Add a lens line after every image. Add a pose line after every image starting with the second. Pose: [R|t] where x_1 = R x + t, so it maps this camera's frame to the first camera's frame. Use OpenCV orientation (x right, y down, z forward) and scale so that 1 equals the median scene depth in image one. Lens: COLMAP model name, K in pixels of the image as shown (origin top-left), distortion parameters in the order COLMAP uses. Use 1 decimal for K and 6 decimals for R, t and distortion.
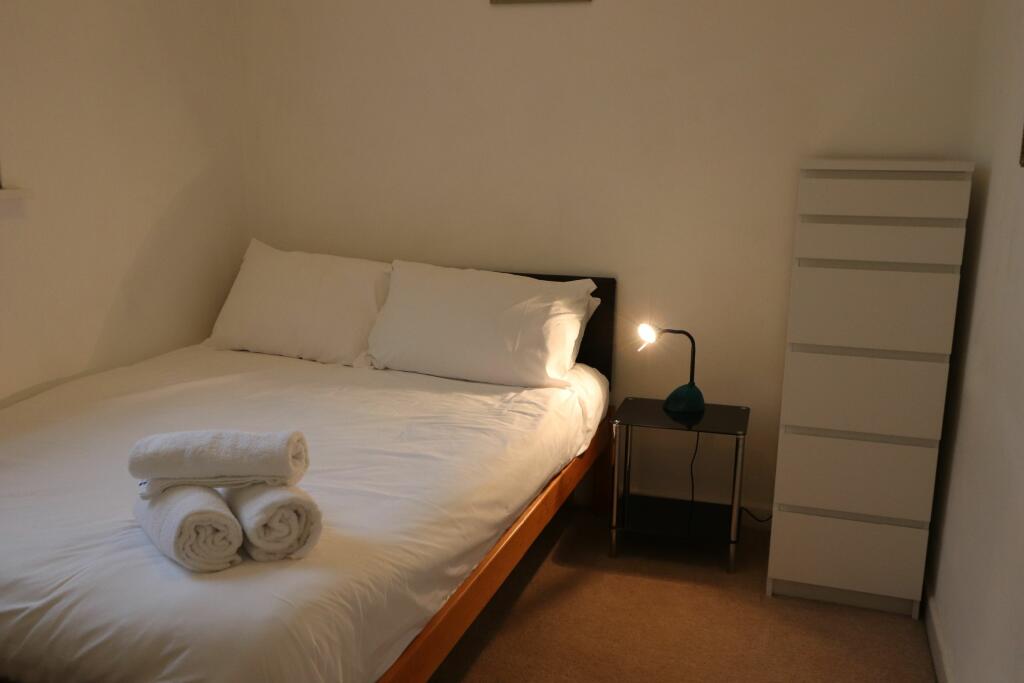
lens RADIAL K [[928.9, 0, 506.7], [0, 928.9, 352.3], [0, 0, 1]] dist [-0.003680, 0.016964]
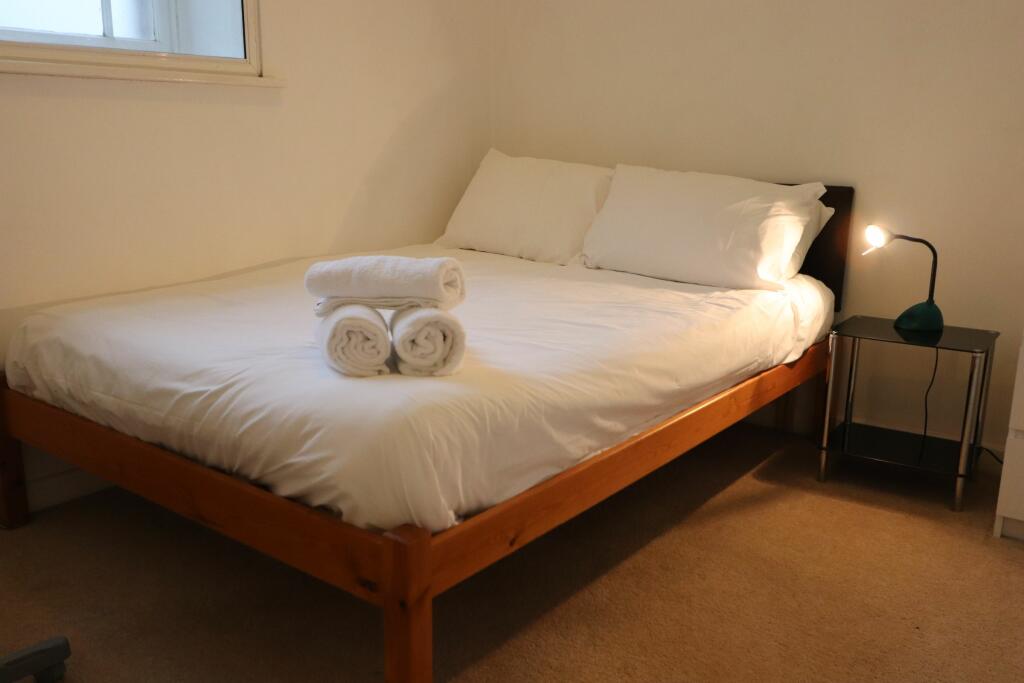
lens RADIAL K [[928.9, 0, 506.7], [0, 928.9, 352.3], [0, 0, 1]] dist [-0.003680, 0.016964]
pose [[0.948540, 0.074734, -0.307713, 0.106573], [-0.071465, 0.997203, 0.021898, 0.108899], [0.308489, 0.001220, 0.951227, 0.021844]]
